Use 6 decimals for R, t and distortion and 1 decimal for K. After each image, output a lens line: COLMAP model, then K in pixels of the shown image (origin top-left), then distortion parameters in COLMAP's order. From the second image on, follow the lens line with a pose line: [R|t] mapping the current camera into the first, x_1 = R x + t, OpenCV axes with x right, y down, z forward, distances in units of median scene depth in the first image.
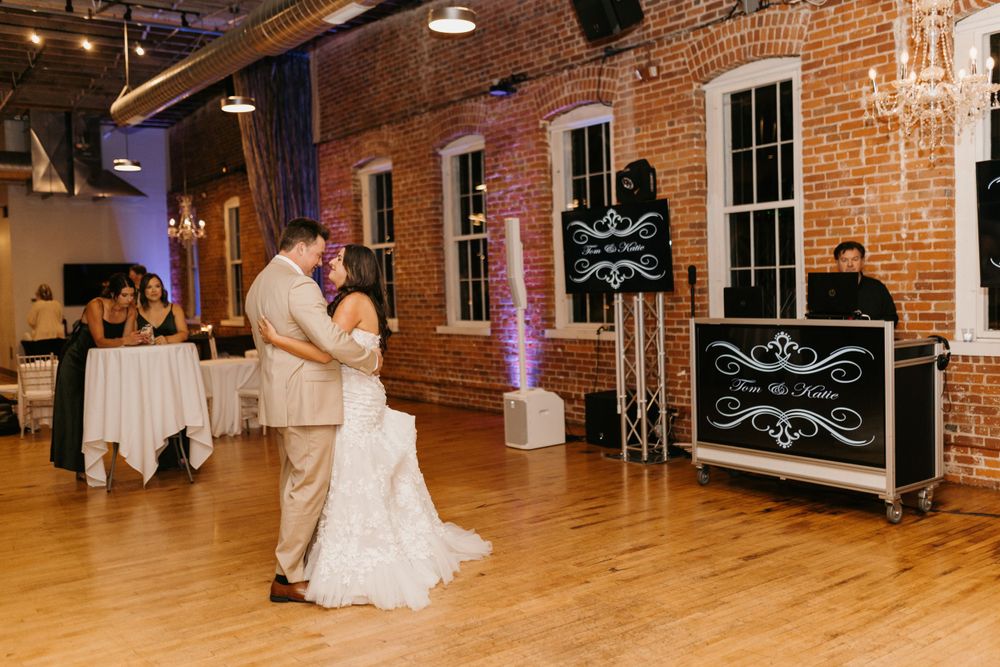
lens RADIAL K [[944.3, 0, 502.7], [0, 944.3, 327.6], [0, 0, 1]] dist [-0.003017, 0.010001]
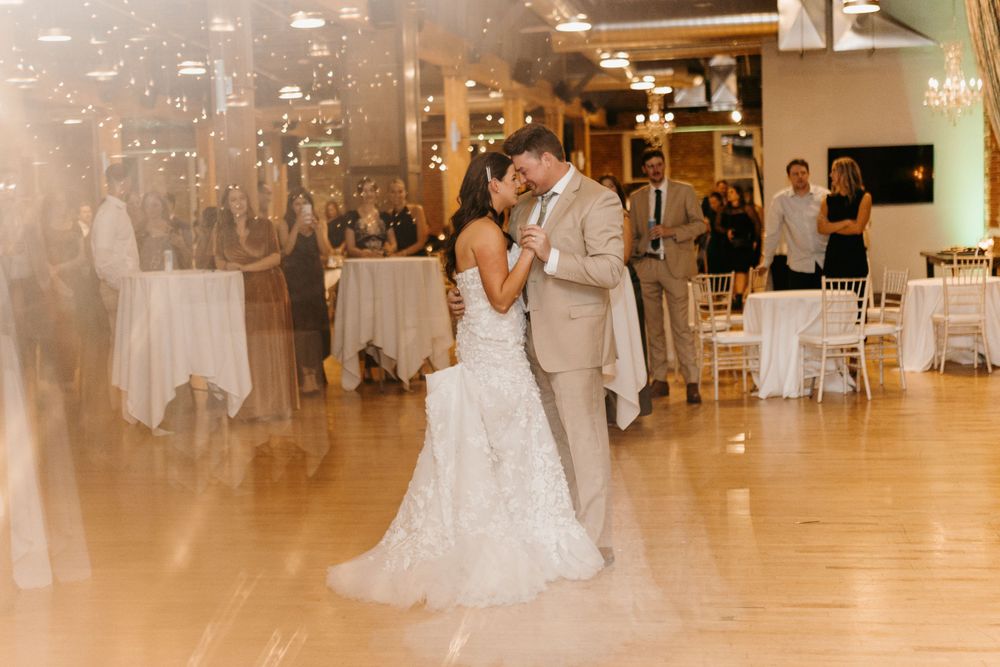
lens RADIAL K [[1516.2, 0, 502.9], [0, 1516.2, 323.5], [0, 0, 1]] dist [0.087191, -0.428397]
pose [[0.682912, 0.063854, -0.727704, 0.461825], [-0.020373, 0.997450, 0.068404, -0.018426], [0.730216, -0.031888, 0.682471, 0.071529]]
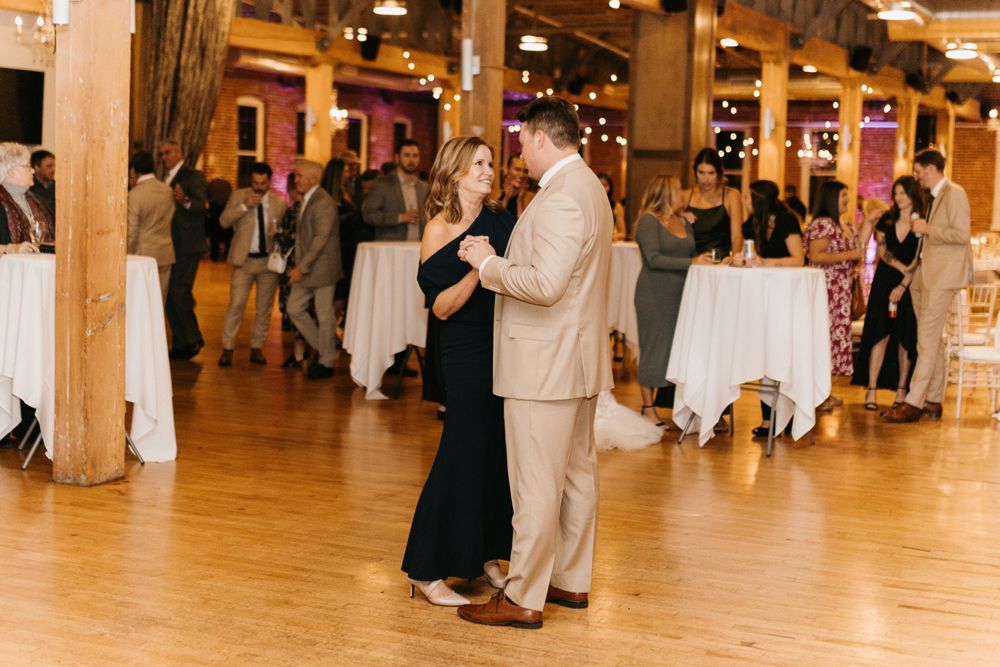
lens RADIAL K [[1516.2, 0, 502.9], [0, 1516.2, 323.5], [0, 0, 1]] dist [0.087191, -0.428397]
pose [[0.465813, 0.122726, -0.876331, 0.545265], [-0.080787, 0.992098, 0.095996, -0.032295], [0.881187, 0.026080, 0.472047, 0.193667]]
